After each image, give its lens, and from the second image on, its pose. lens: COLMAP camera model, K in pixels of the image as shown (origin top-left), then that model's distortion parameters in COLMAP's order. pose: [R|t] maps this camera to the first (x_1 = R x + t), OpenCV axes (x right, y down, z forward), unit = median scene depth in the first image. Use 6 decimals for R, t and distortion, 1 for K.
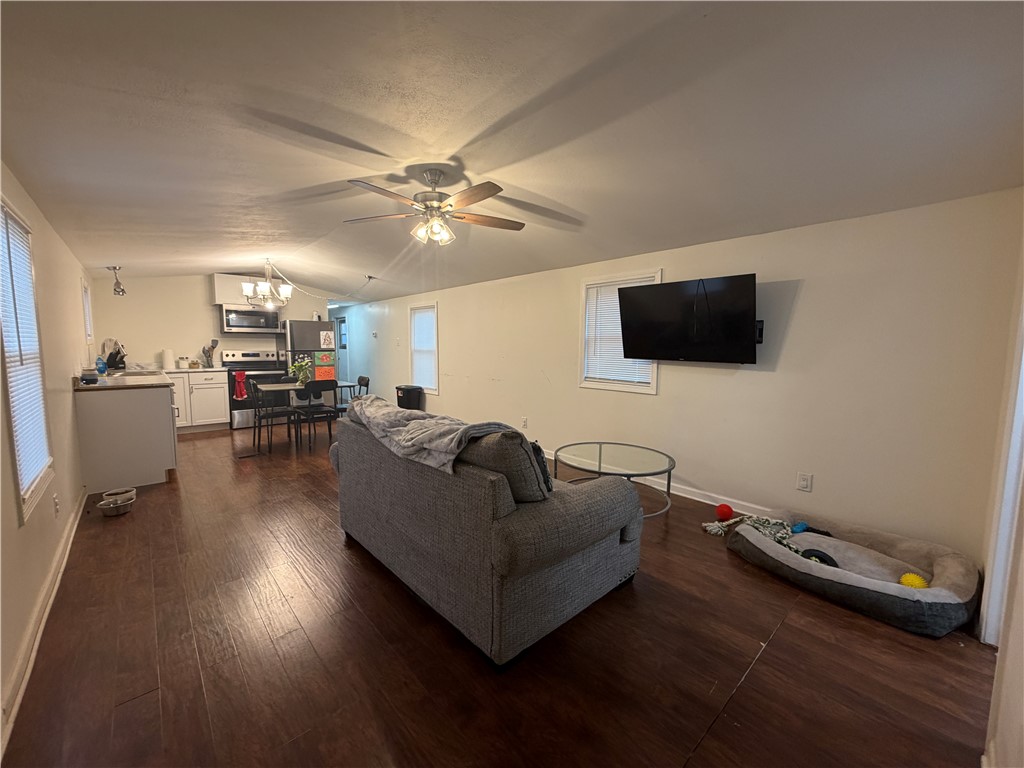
lens RADIAL K [[406.4, 0, 510.6], [0, 406.4, 385.7], [0, 0, 1]] dist [-0.000125, 0.000104]
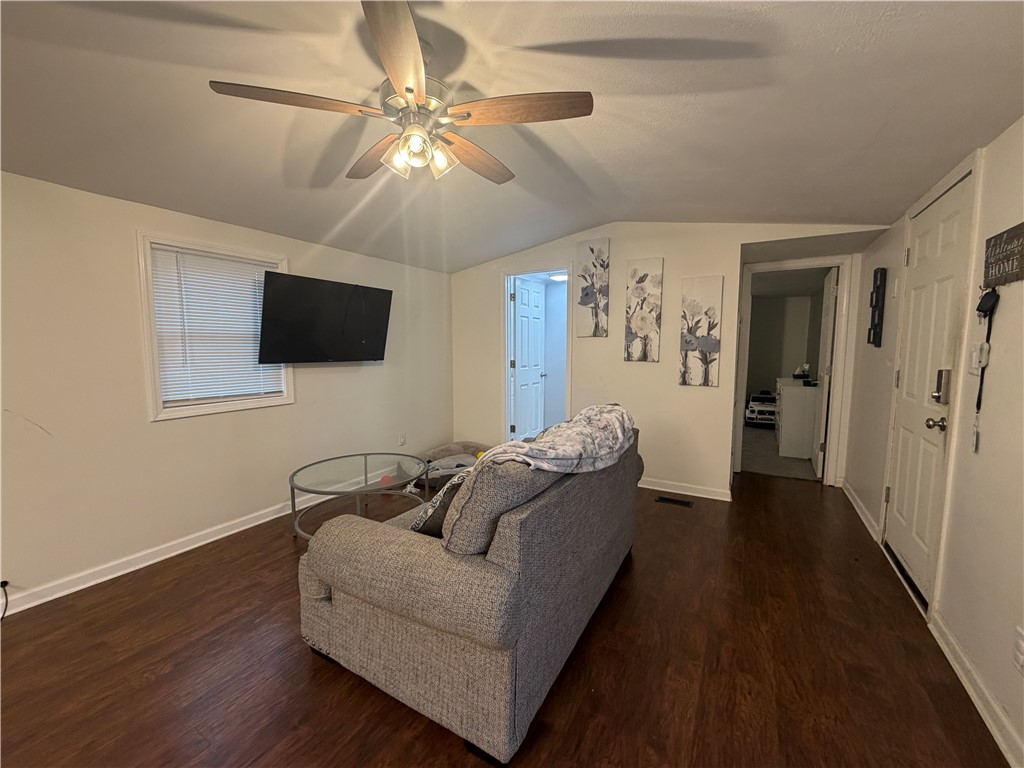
lens RADIAL K [[406.4, 0, 510.6], [0, 406.4, 385.7], [0, 0, 1]] dist [-0.000125, 0.000104]
pose [[-0.289122, -0.100956, 0.951954, -0.605535], [0.095679, 0.986397, 0.133668, -0.087425], [-0.952499, 0.129729, -0.275529, 0.807478]]
